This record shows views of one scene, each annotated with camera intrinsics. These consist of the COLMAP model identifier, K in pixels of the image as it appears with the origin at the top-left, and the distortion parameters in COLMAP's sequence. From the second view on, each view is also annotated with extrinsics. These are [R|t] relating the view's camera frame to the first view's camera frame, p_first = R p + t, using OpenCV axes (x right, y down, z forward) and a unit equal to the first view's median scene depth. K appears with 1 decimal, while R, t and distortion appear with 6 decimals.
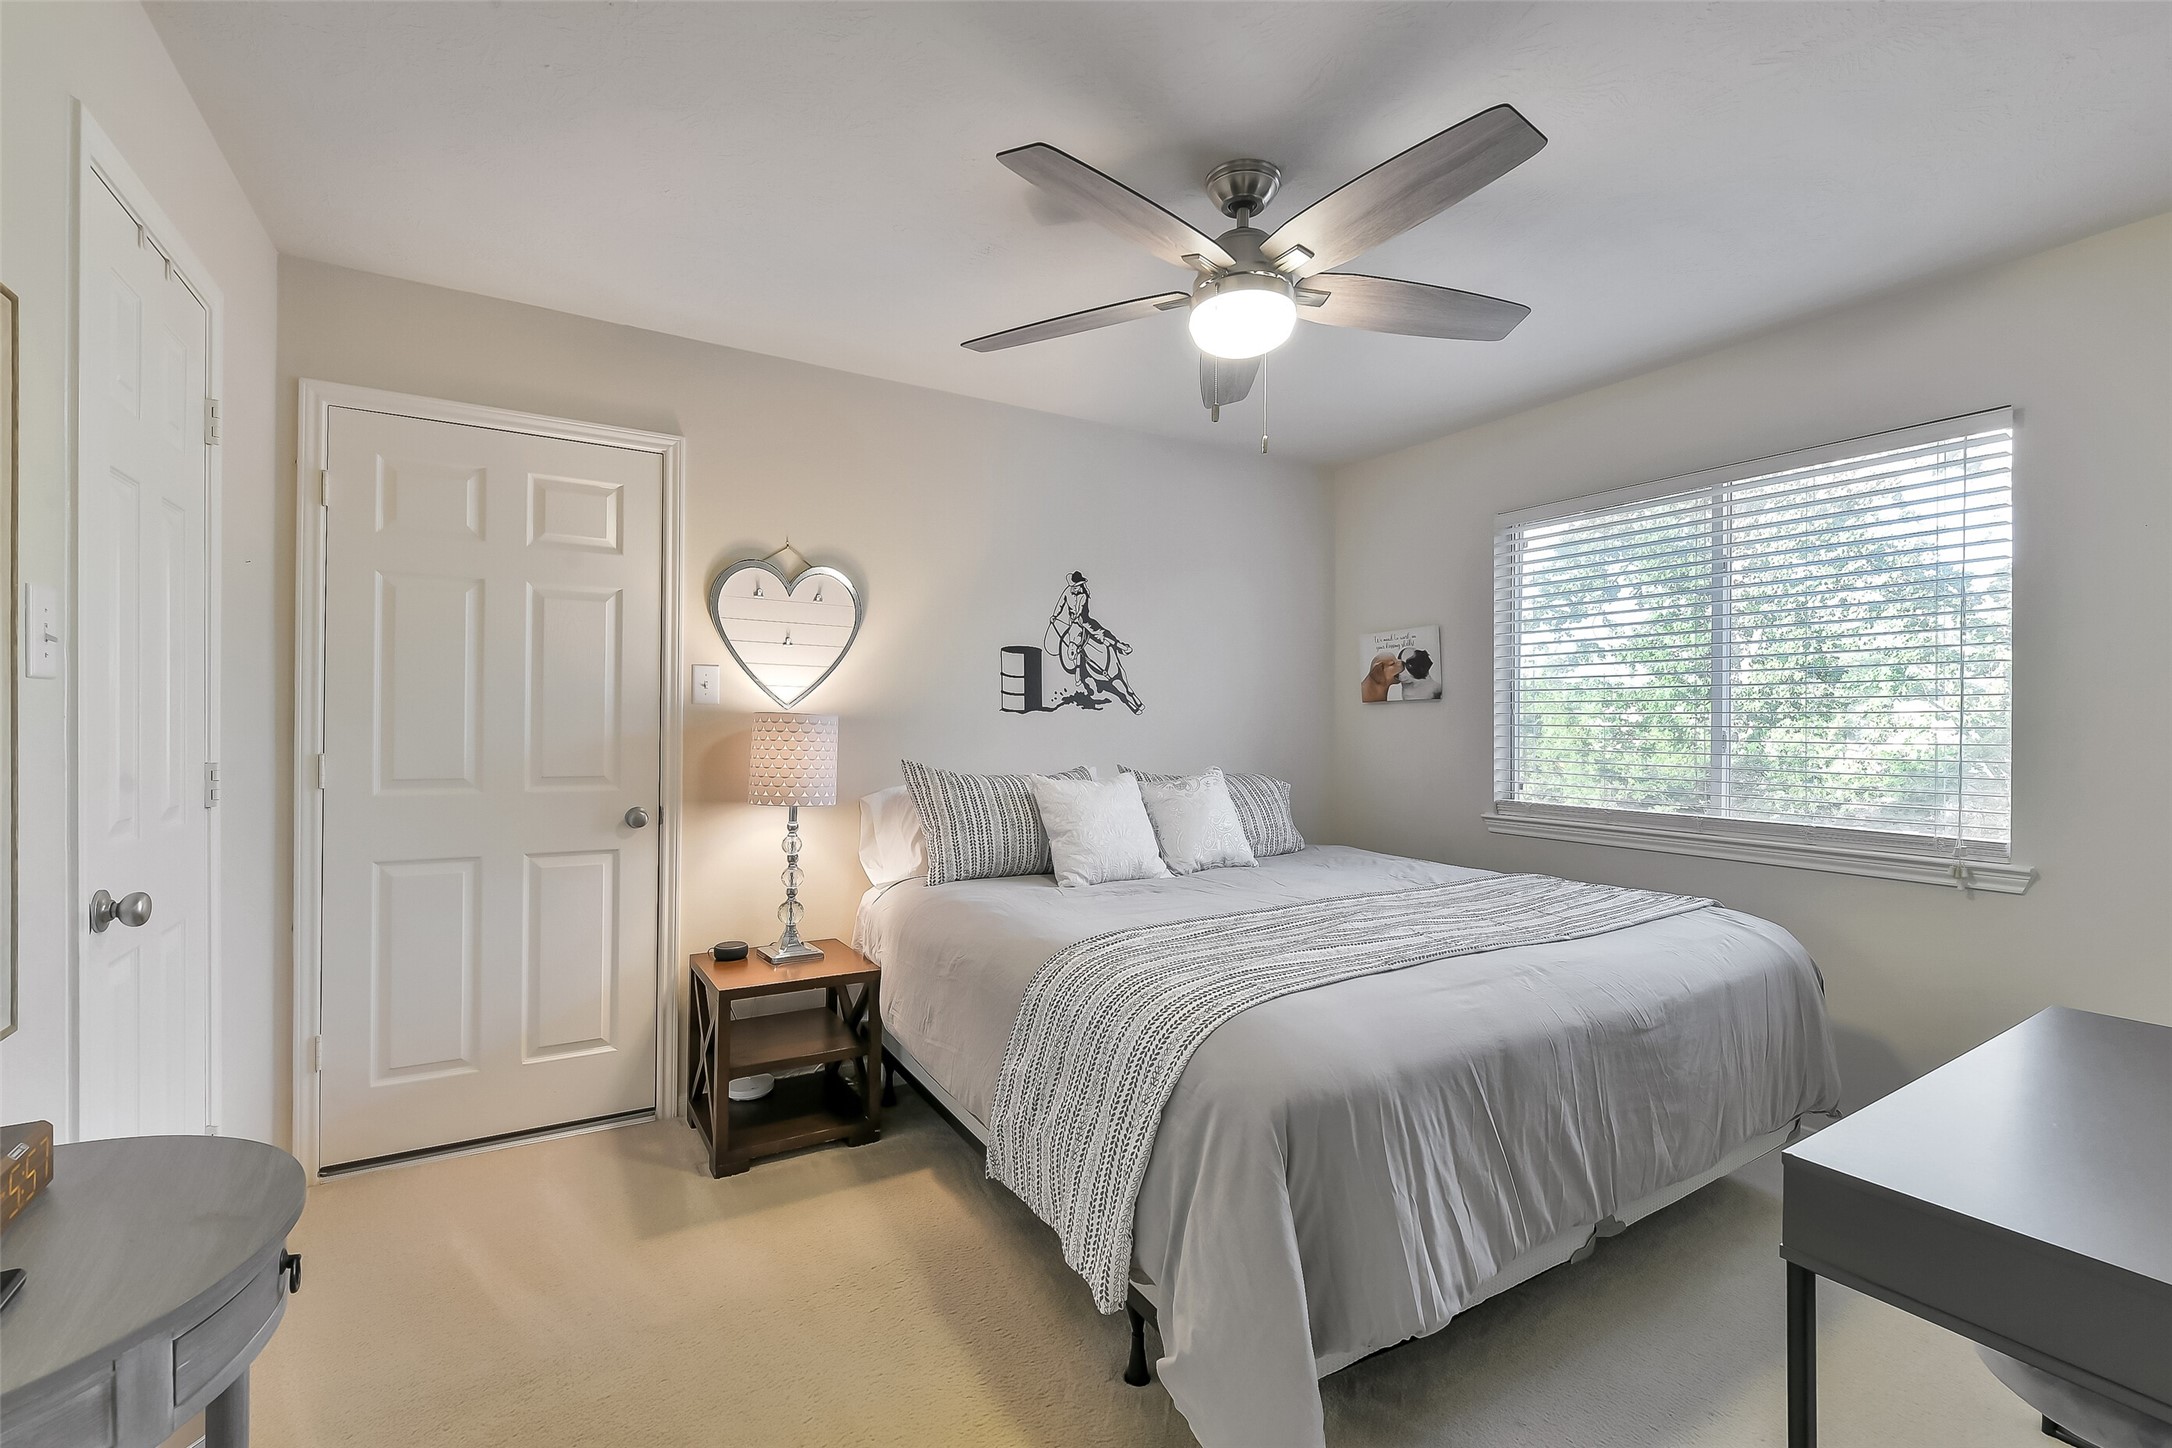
lens RADIAL K [[945.9, 0, 1098.8], [0, 945.9, 715.5], [0, 0, 1]] dist [0.000285, -0.000295]
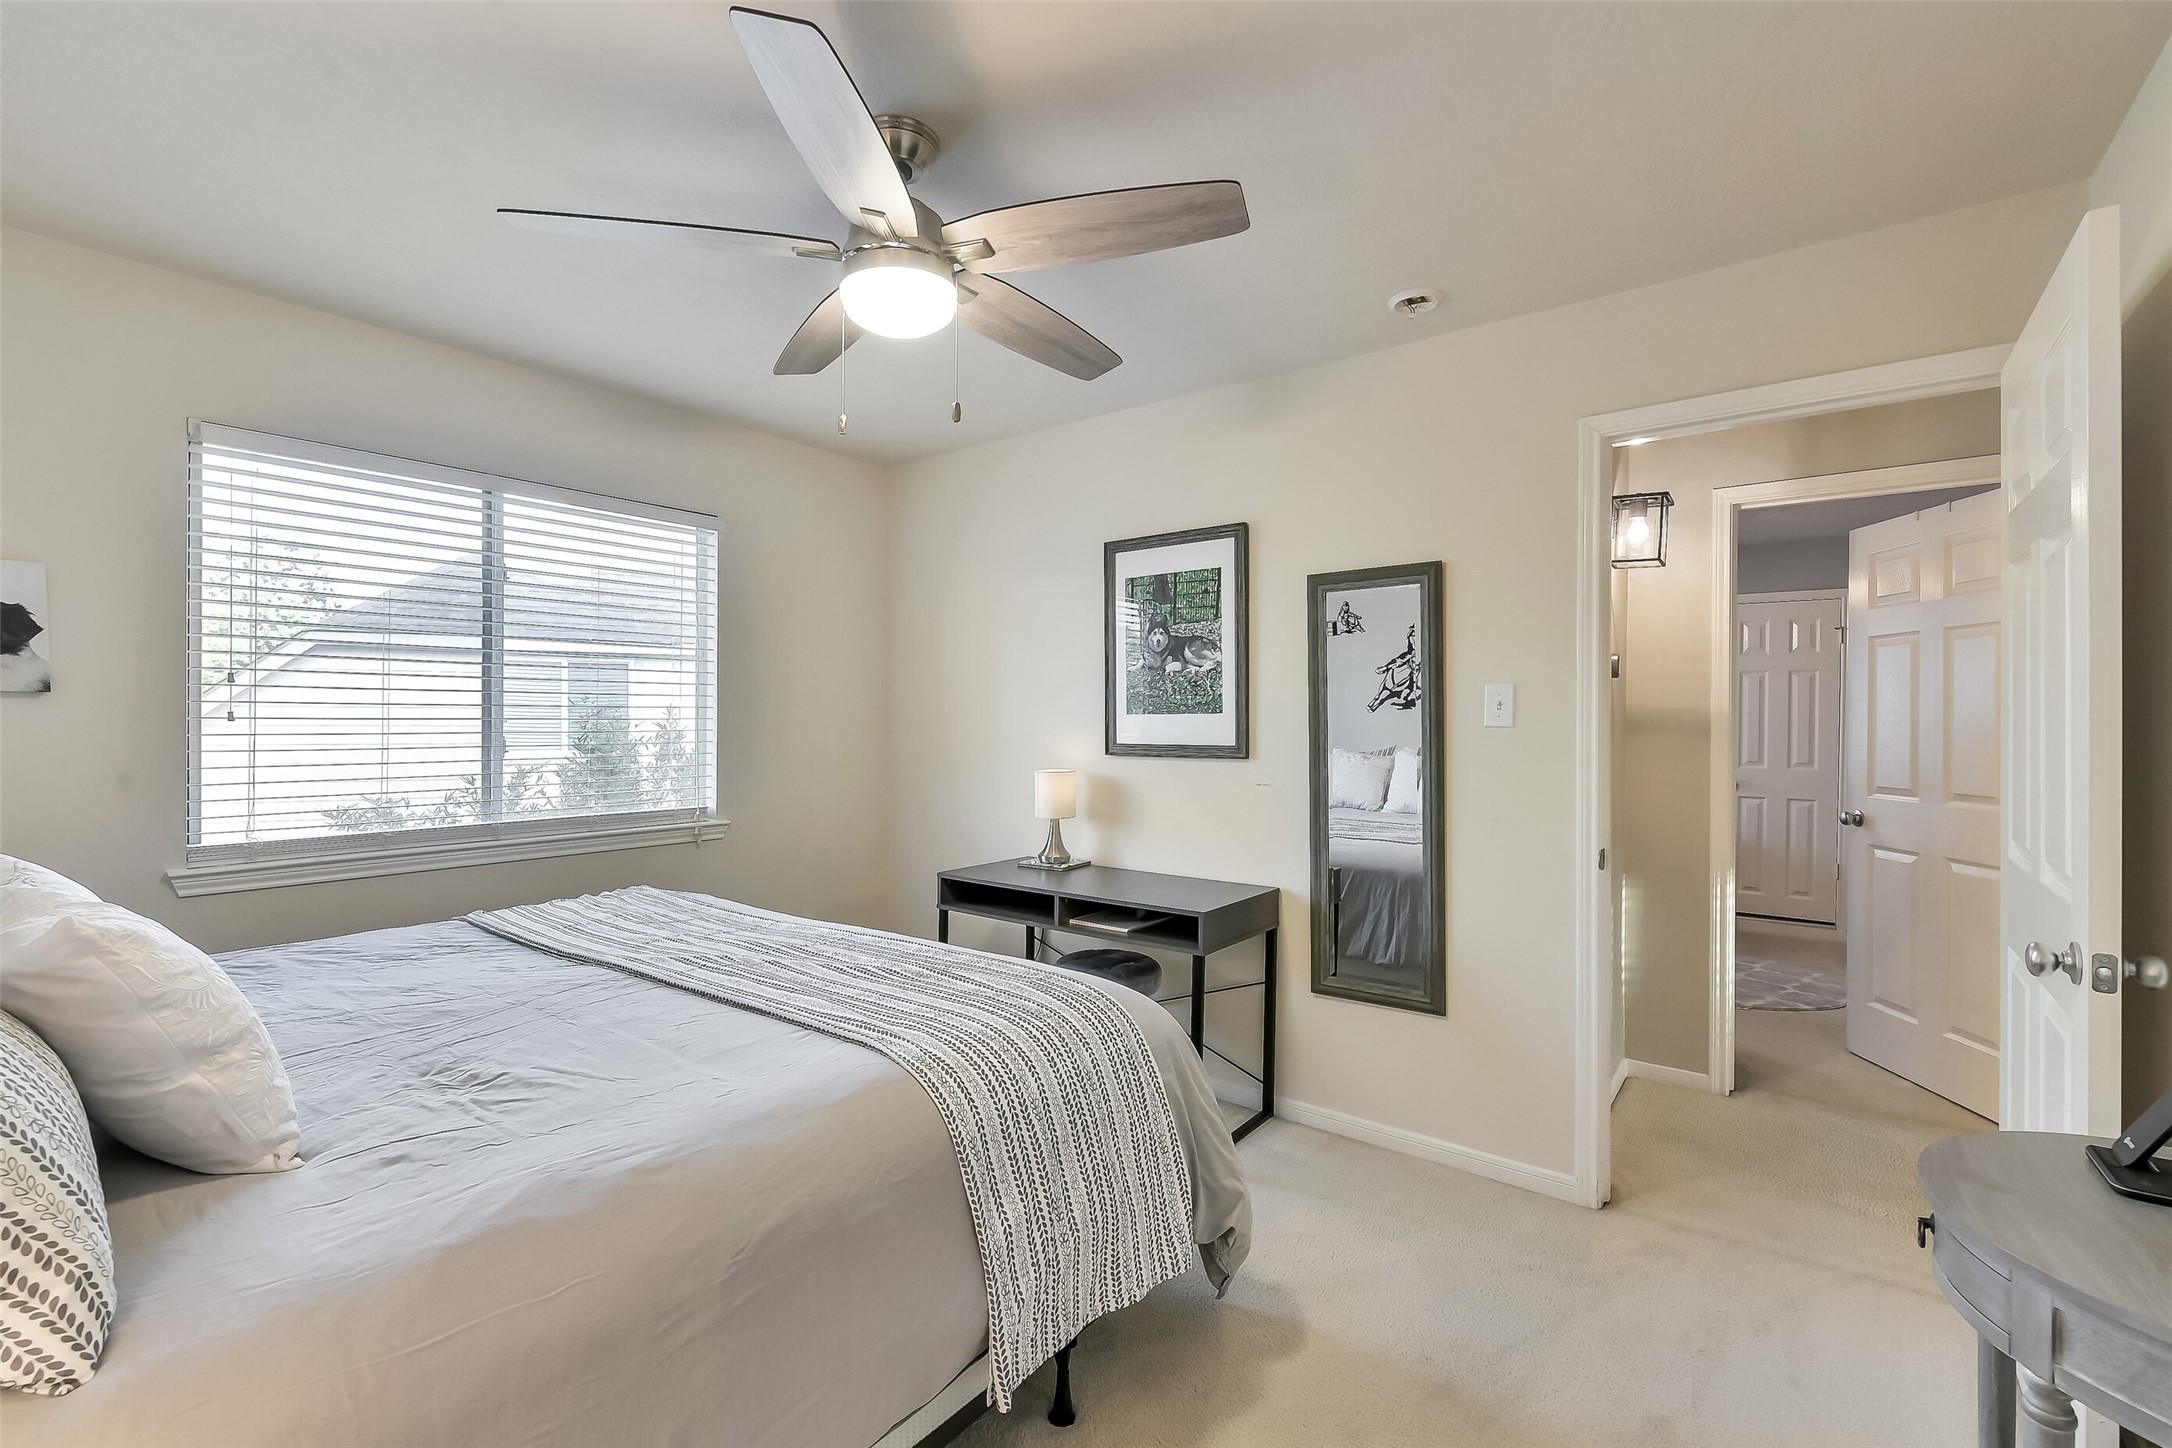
lens RADIAL K [[945.9, 0, 1098.8], [0, 945.9, 715.5], [0, 0, 1]] dist [0.000285, -0.000295]
pose [[-0.335957, -0.001147, 0.941877, -0.633127], [-0.005826, 0.999983, -0.000860, -0.009767], [-0.941859, -0.005776, -0.335958, 0.926822]]
